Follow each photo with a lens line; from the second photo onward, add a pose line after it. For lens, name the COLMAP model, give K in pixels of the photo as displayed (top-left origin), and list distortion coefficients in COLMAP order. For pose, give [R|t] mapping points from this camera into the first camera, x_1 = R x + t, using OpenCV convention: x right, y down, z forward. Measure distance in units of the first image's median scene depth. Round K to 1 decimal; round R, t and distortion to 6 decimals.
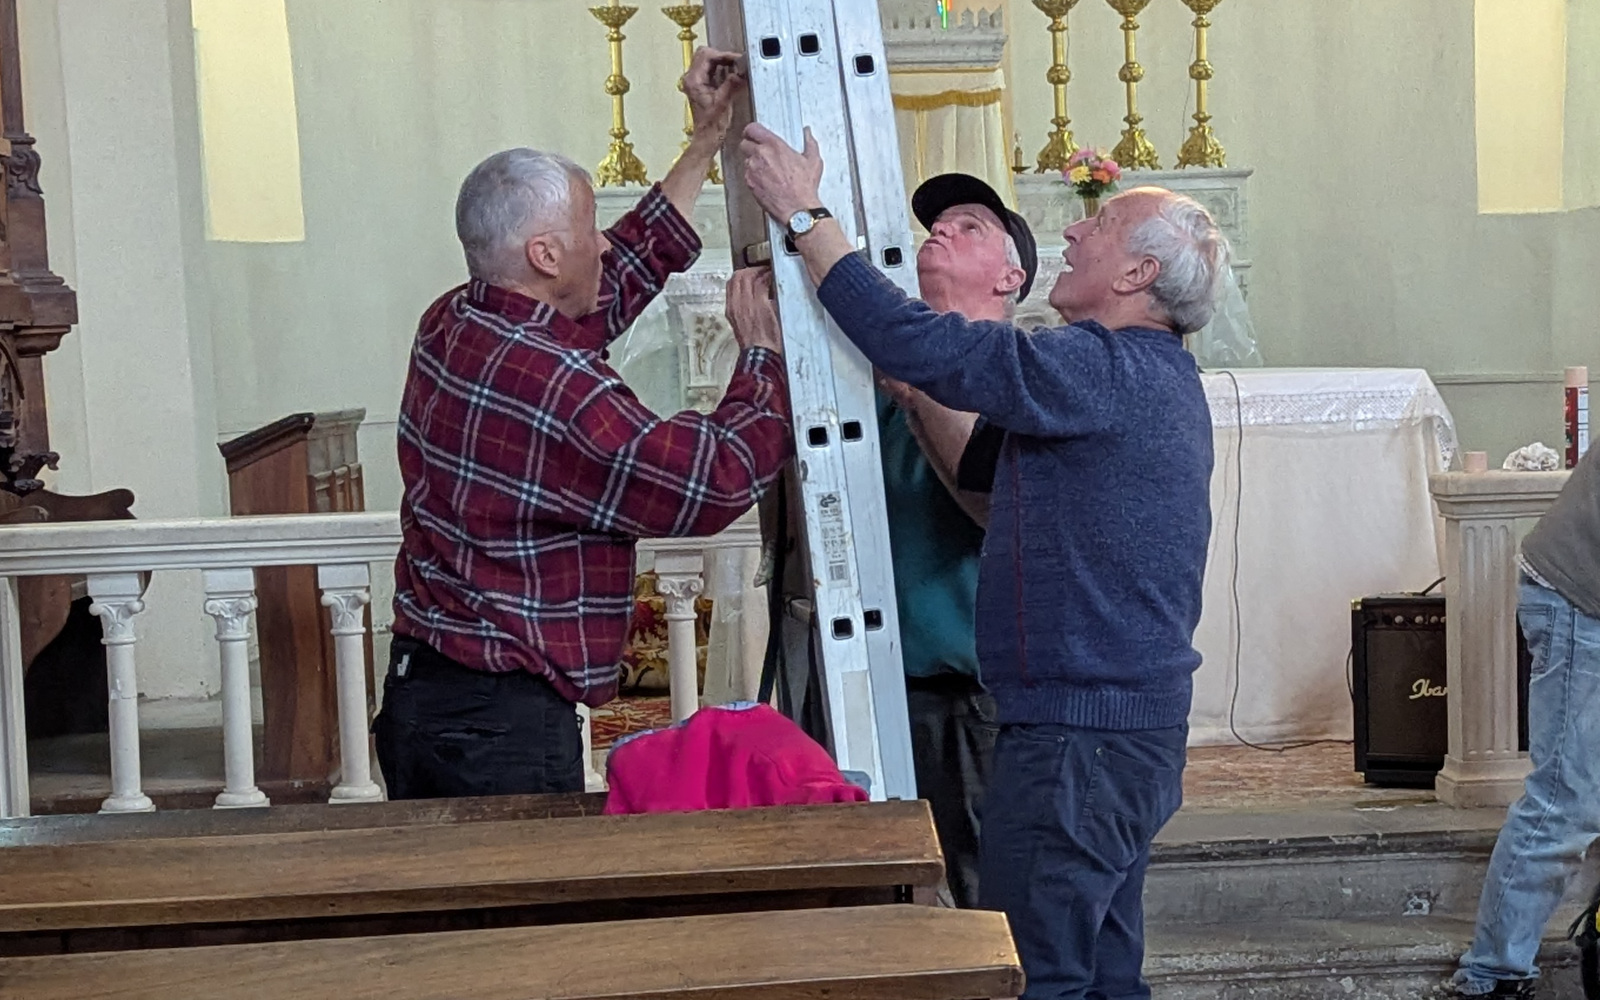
lens RADIAL K [[3472.5, 0, 1089.3], [0, 3472.5, 505.3], [0, 0, 1]] dist [0.530159, -4.192554]
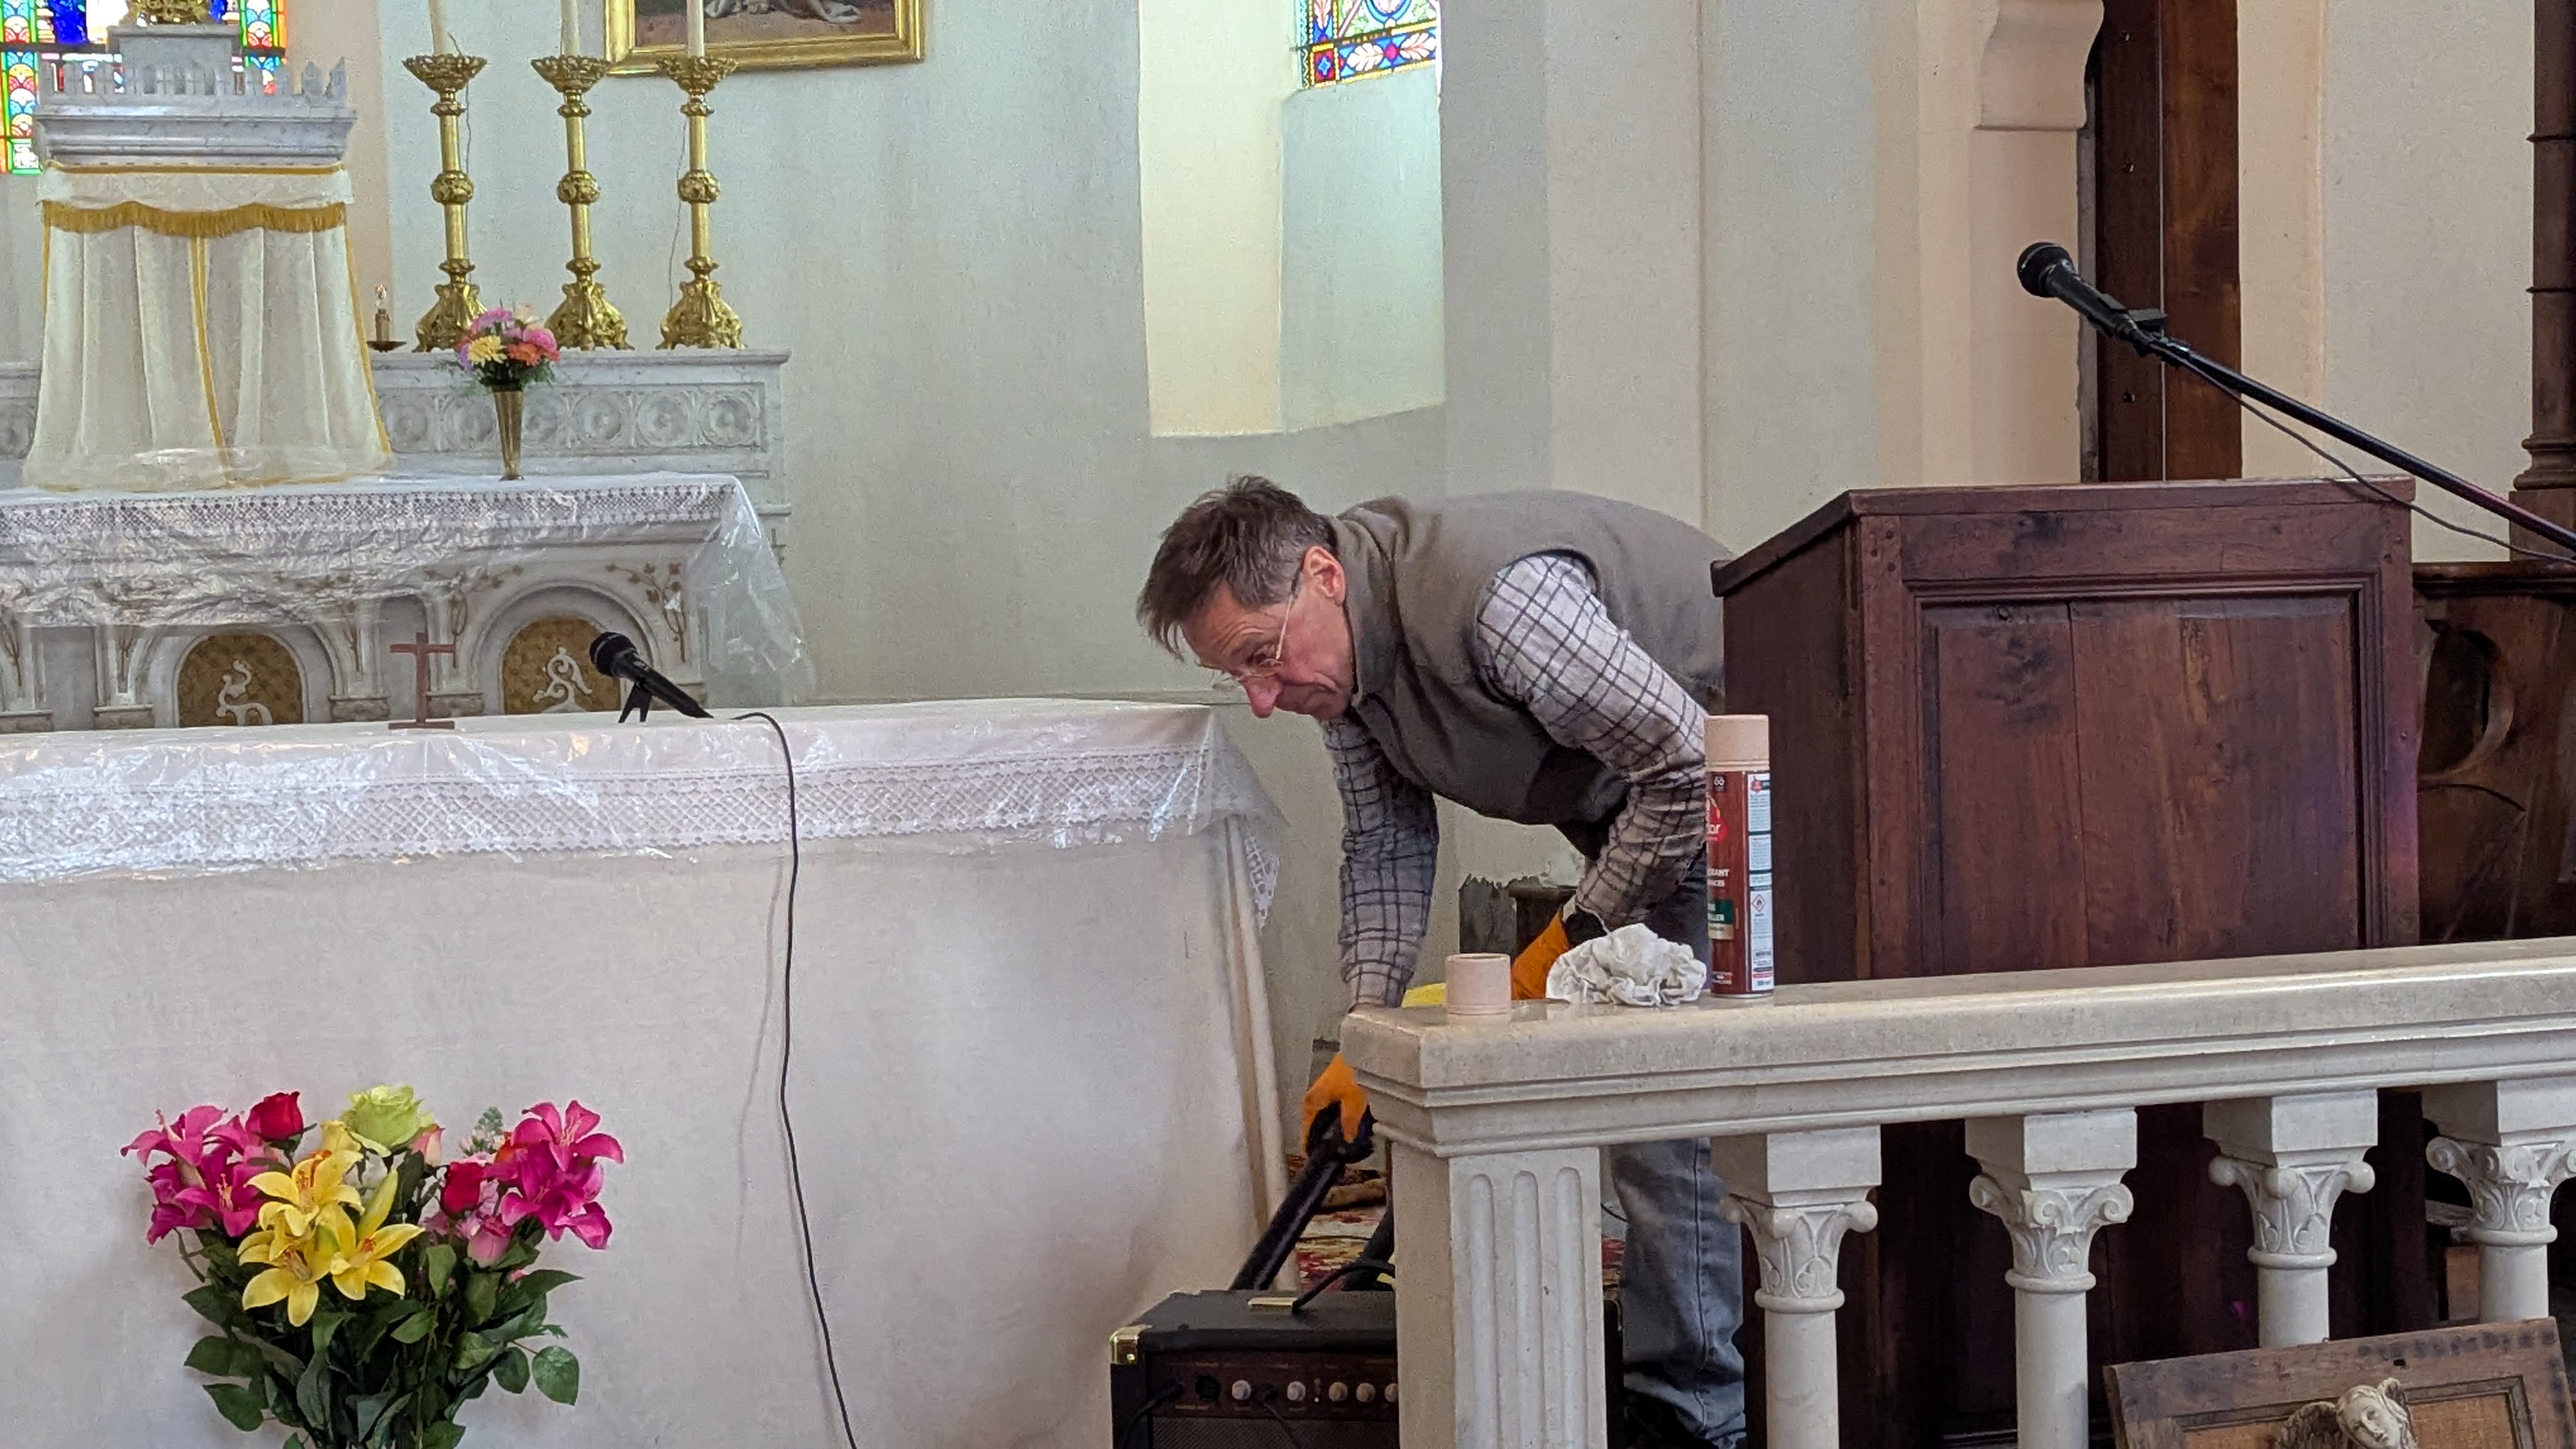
lens RADIAL K [[3632.0, 0, 1282.4], [0, 3632.0, 816.2], [0, 0, 1]] dist [0.079965, -0.120157]
pose [[0.982512, -0.011825, 0.185822, 0.013073], [0.011491, 0.999930, 0.002874, -0.017902], [-0.185843, -0.000688, 0.982579, 0.373034]]
